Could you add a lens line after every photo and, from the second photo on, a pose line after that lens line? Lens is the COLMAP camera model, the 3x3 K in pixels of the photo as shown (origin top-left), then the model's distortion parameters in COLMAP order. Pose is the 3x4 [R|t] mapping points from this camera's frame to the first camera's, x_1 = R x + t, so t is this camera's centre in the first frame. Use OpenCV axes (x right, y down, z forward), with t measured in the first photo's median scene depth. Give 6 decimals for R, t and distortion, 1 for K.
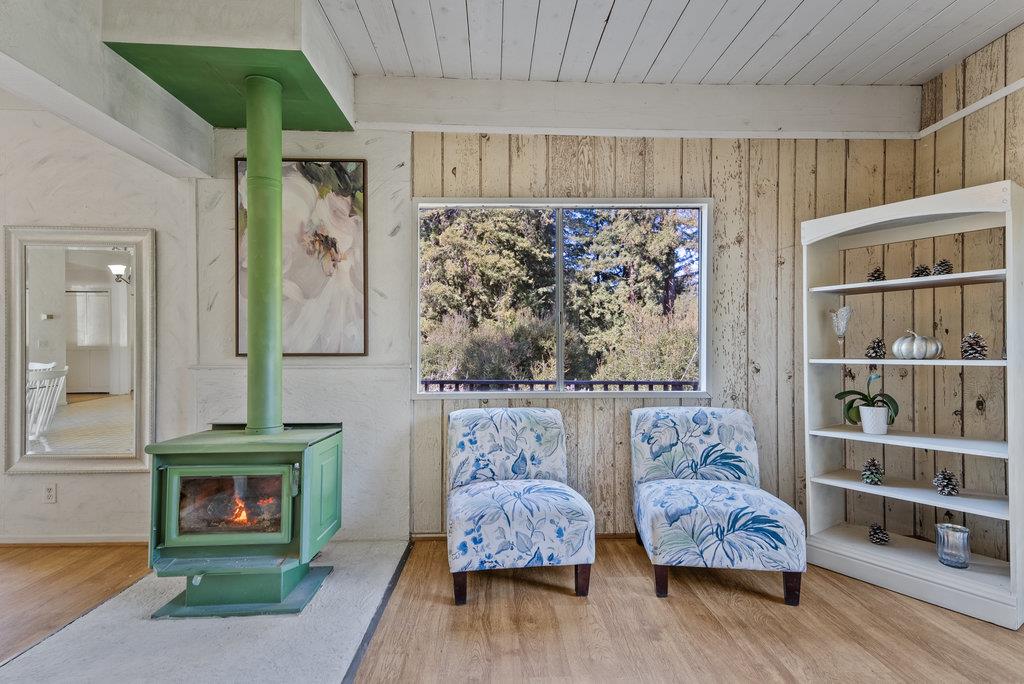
lens RADIAL K [[504.8, 0, 510.2], [0, 504.8, 345.7], [0, 0, 1]] dist [0.030580, -0.000112]
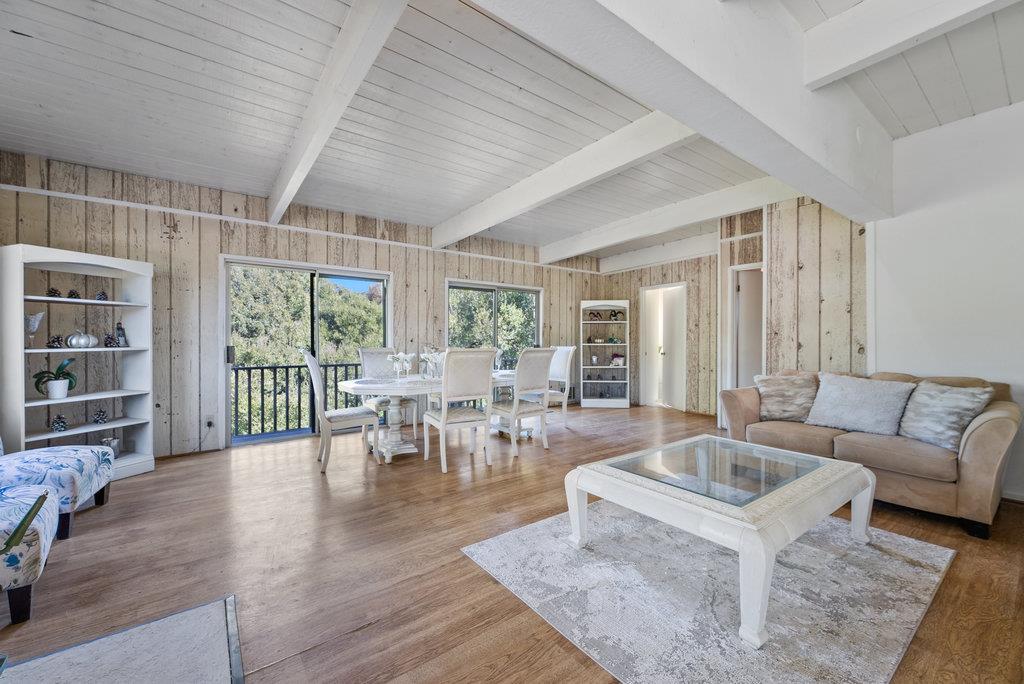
lens RADIAL K [[400.7, 0, 512.0], [0, 400.7, 342.0], [0, 0, 1]] dist [-0.001084, -0.000040]
pose [[-0.579900, -0.001588, 0.814686, -0.910377], [-0.003946, 0.999992, -0.000860, 0.001844], [-0.814678, -0.003713, -0.579901, 0.533163]]
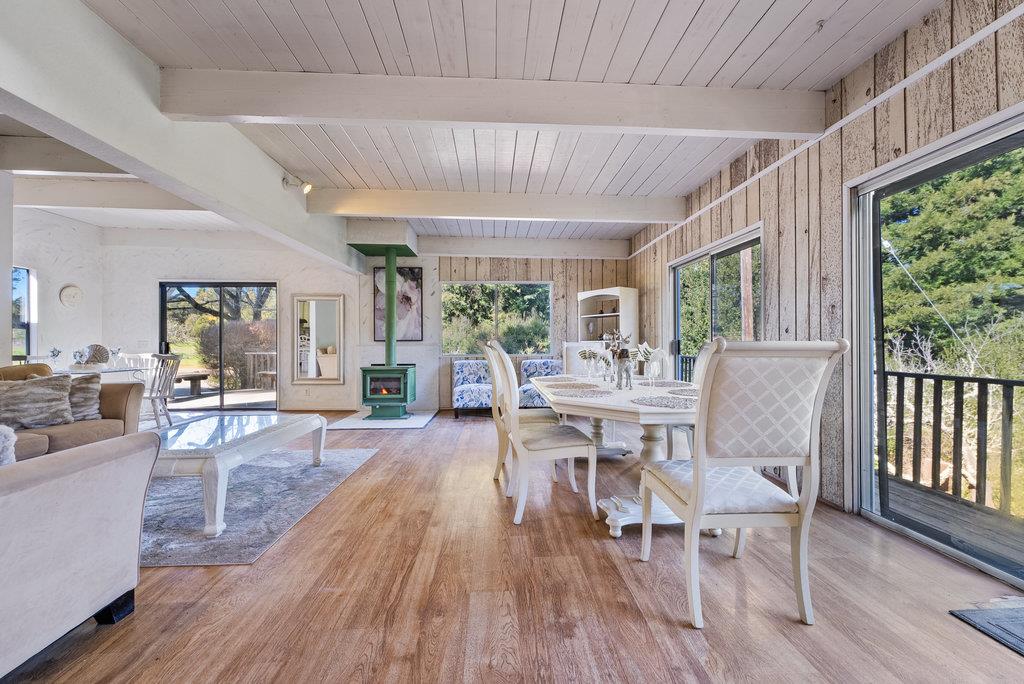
lens RADIAL K [[430.2, 0, 516.0], [0, 430.2, 337.8], [0, 0, 1]] dist [0.002139, 0.000214]
pose [[0.999888, -0.003899, 0.014454, 0.176251], [0.003976, 0.999978, -0.005313, 0.017884], [-0.014433, 0.005370, 0.999881, -1.272040]]
